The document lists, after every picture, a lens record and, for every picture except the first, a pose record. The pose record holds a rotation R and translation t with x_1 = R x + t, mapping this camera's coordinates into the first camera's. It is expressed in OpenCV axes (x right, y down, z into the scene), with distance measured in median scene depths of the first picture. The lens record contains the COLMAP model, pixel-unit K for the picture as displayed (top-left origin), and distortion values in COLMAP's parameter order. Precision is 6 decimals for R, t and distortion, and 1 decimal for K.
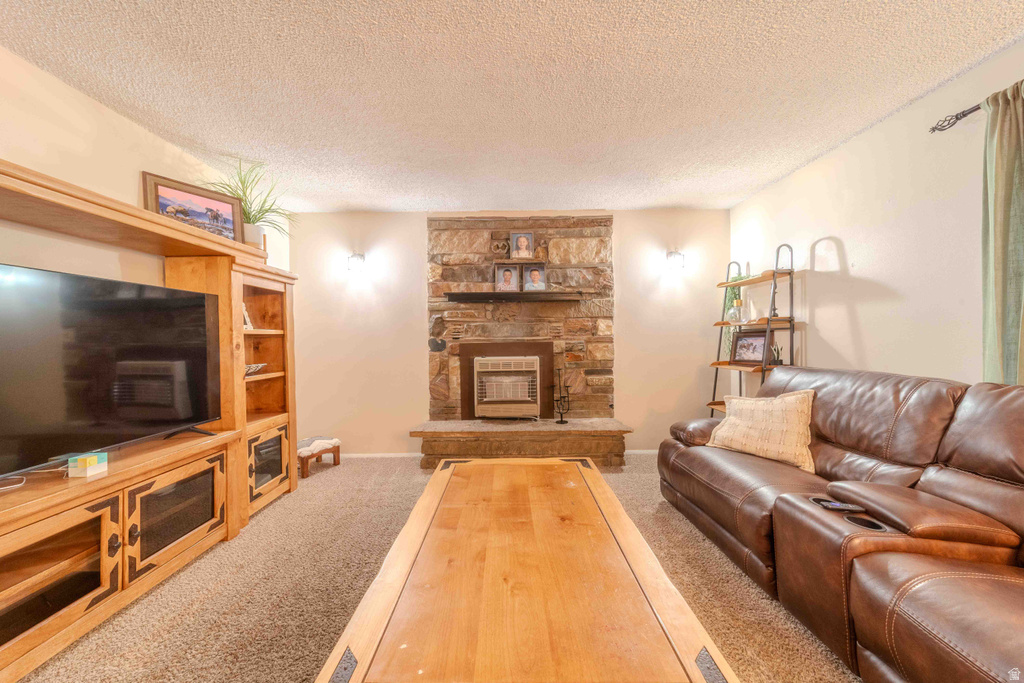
lens RADIAL K [[358.6, 0, 505.0], [0, 358.6, 341.8], [0, 0, 1]] dist [0.002650, 0.000215]
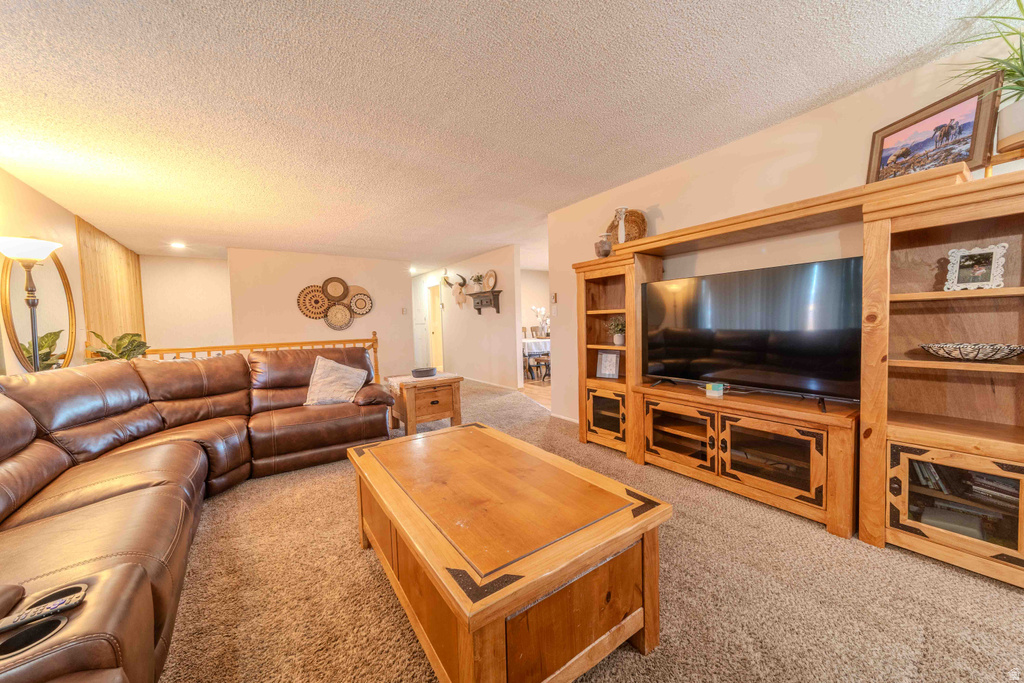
lens RADIAL K [[358.6, 0, 507.7], [0, 358.6, 340.3], [0, 0, 1]] dist [0.002650, 0.000215]
pose [[-0.816874, 0.064554, -0.573192, 0.405380], [0.033004, 0.997321, 0.065284, -0.017176], [0.575871, 0.034411, -0.816816, 1.323246]]
